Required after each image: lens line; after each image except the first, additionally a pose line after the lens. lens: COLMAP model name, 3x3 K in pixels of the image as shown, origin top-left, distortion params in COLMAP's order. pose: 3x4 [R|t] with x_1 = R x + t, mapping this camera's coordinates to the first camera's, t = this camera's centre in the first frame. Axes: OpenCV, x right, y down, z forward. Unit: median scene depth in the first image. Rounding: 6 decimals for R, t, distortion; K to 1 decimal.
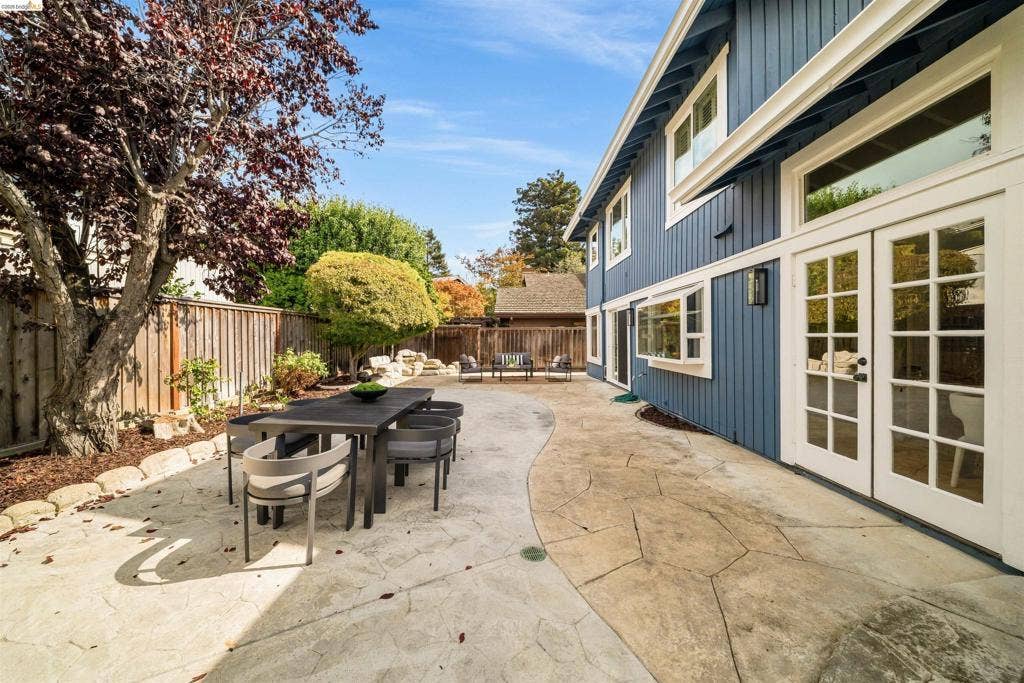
lens RADIAL K [[364.5, 0, 508.8], [0, 364.5, 342.7], [0, 0, 1]] dist [0.000825, -0.002756]
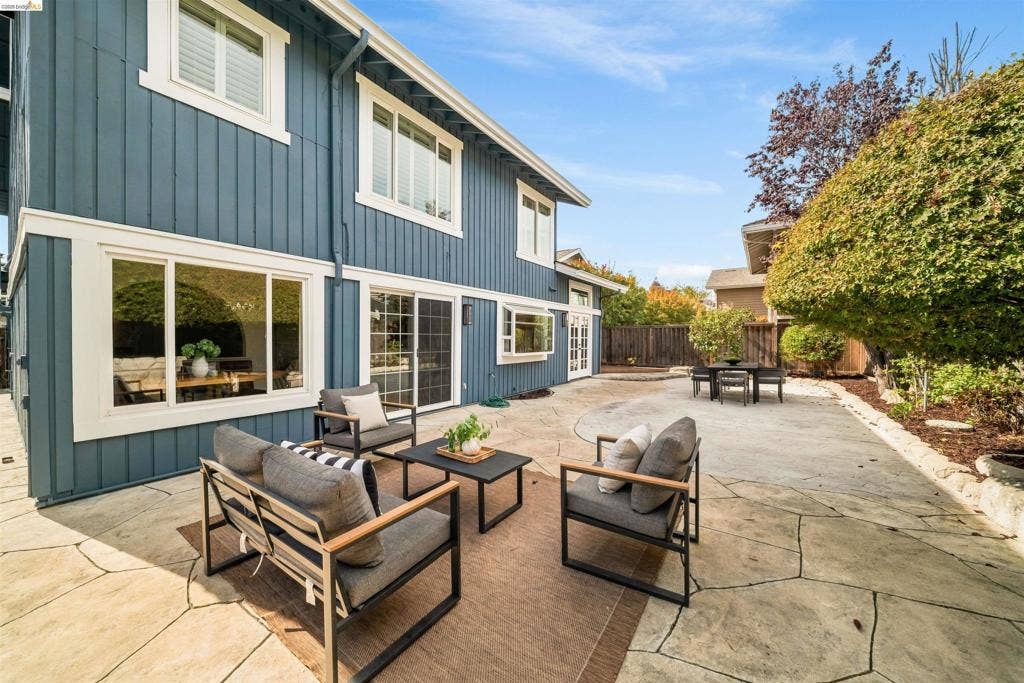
lens RADIAL K [[364.5, 0, 508.8], [0, 364.5, 342.7], [0, 0, 1]] dist [0.000825, -0.002756]
pose [[-0.827904, -0.005500, 0.560843, -0.237322], [0.009522, 0.999670, 0.023860, -0.026652], [-0.560789, 0.025094, -0.827578, 1.771999]]
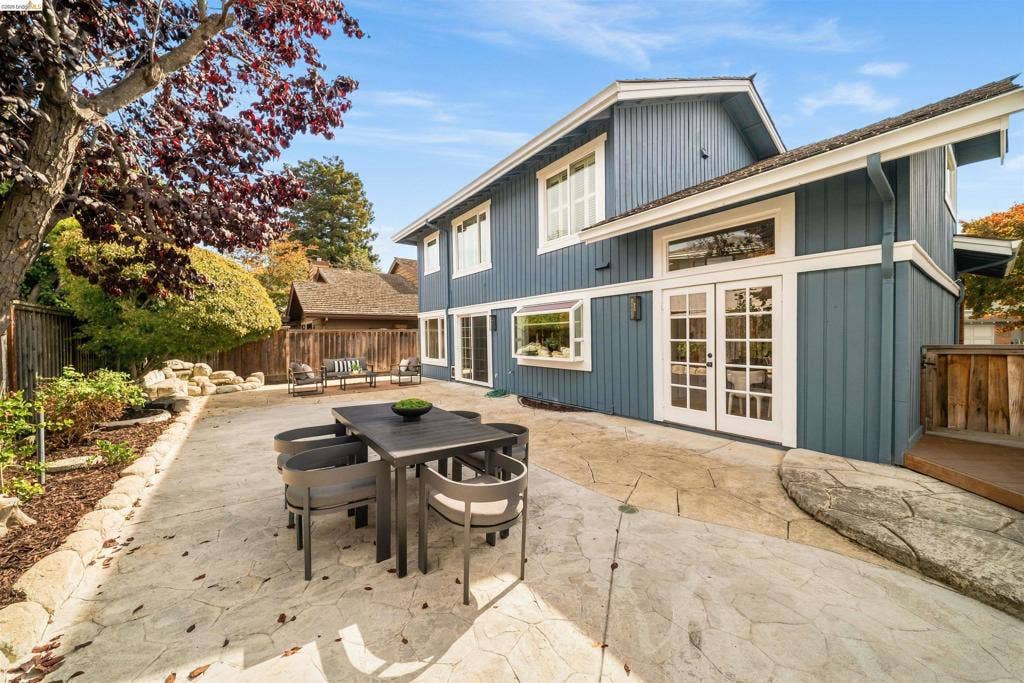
lens RADIAL K [[360.2, 0, 510.7], [0, 360.2, 344.3], [0, 0, 1]] dist [0.010054, -0.005052]
pose [[0.799836, -0.019807, 0.599891, -0.327711], [0.017286, 0.999801, 0.009964, -0.014324], [-0.599969, 0.002400, 0.800019, 0.061438]]
